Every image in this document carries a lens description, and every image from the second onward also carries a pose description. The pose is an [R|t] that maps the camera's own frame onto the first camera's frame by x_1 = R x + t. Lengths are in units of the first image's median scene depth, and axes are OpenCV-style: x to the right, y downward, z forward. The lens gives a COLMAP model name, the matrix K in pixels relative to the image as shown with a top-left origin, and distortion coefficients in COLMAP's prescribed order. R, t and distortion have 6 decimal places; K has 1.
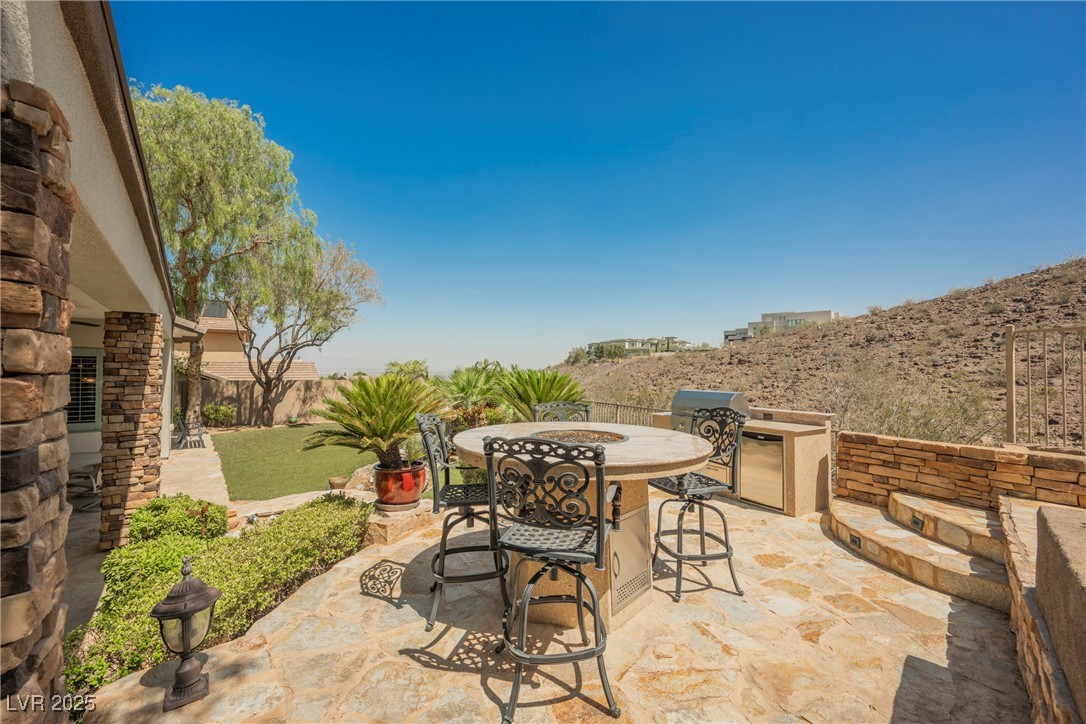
lens RADIAL K [[422.3, 0, 545.5], [0, 422.3, 363.5], [0, 0, 1]] dist [-0.001107, -0.000109]
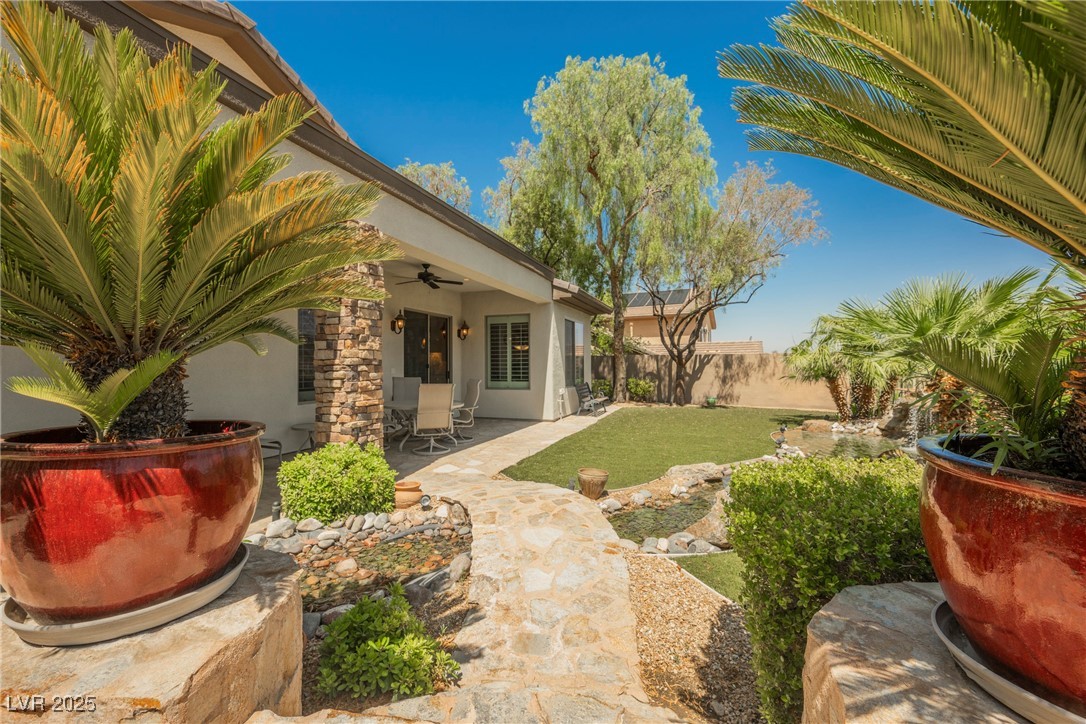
lens RADIAL K [[433.5, 0, 543.0], [0, 433.5, 362.0], [0, 0, 1]] dist [0.004230, 0.000520]
pose [[0.487785, -0.019463, -0.872747, -0.003721], [0.023894, 0.999675, -0.008939, 0.061390], [0.872637, -0.016493, 0.488091, 0.318051]]
